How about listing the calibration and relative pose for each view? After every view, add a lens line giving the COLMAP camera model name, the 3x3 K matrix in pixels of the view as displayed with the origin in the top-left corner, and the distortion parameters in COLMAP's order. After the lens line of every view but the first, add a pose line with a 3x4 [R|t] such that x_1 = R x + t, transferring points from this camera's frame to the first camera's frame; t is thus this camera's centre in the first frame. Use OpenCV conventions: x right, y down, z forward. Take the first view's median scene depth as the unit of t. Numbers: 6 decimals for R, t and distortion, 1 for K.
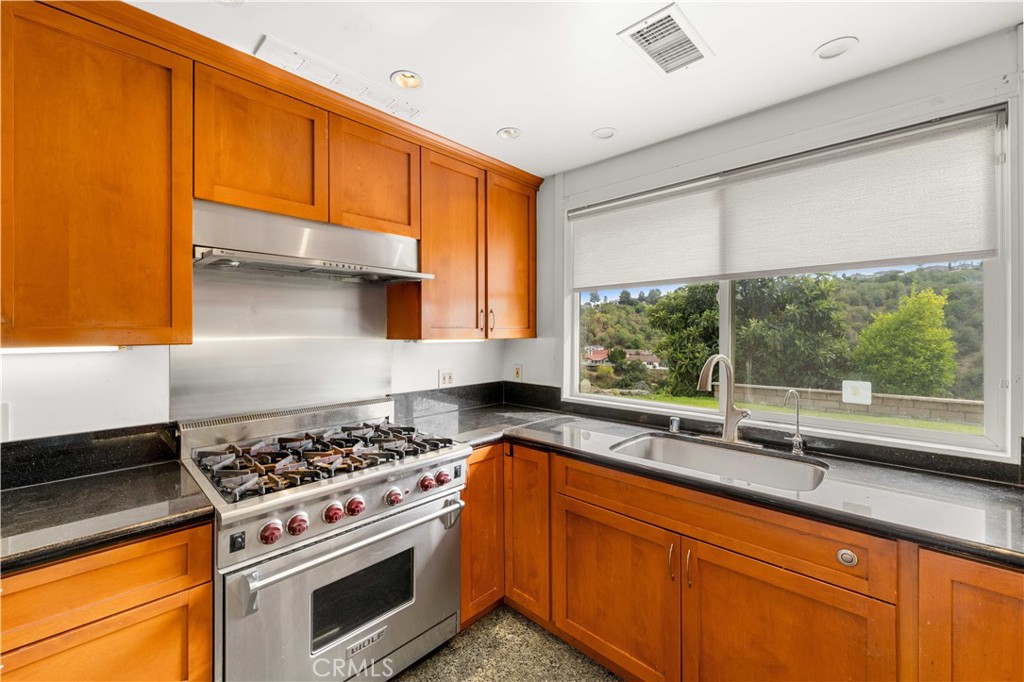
lens RADIAL K [[416.0, 0, 512.0], [0, 416.0, 341.0], [0, 0, 1]] dist [-0.000970, -0.000362]
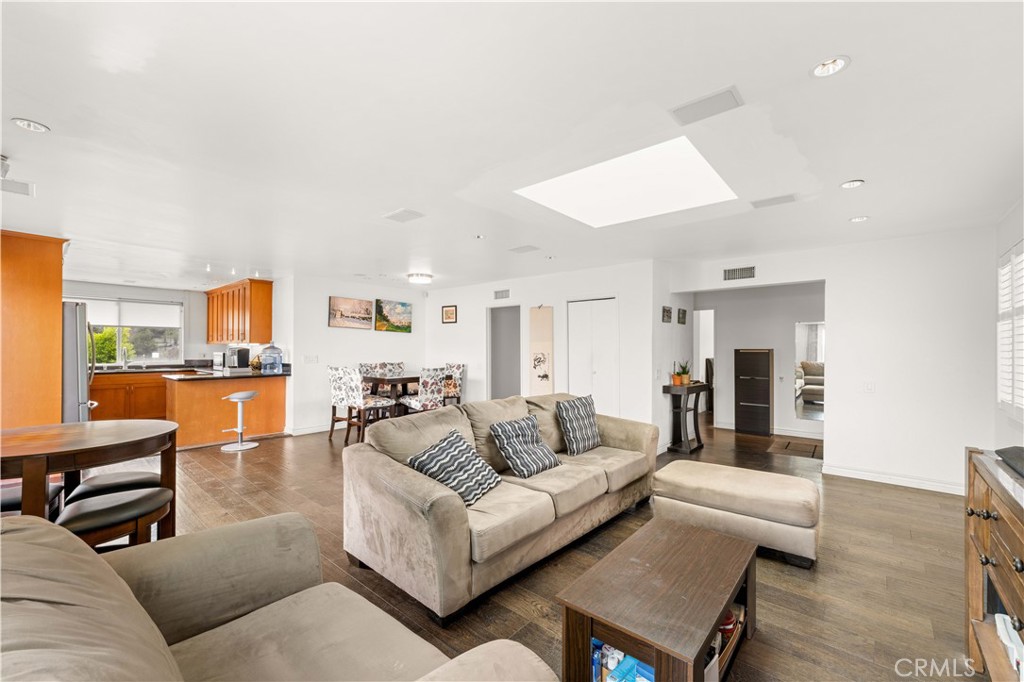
lens RADIAL K [[416.0, 0, 512.0], [0, 416.0, 341.0], [0, 0, 1]] dist [-0.000970, -0.000362]
pose [[-0.038102, 0.024477, 0.998974, -3.127892], [0.014699, 0.999606, -0.023932, 0.107149], [-0.999166, 0.013772, -0.038447, -2.204881]]
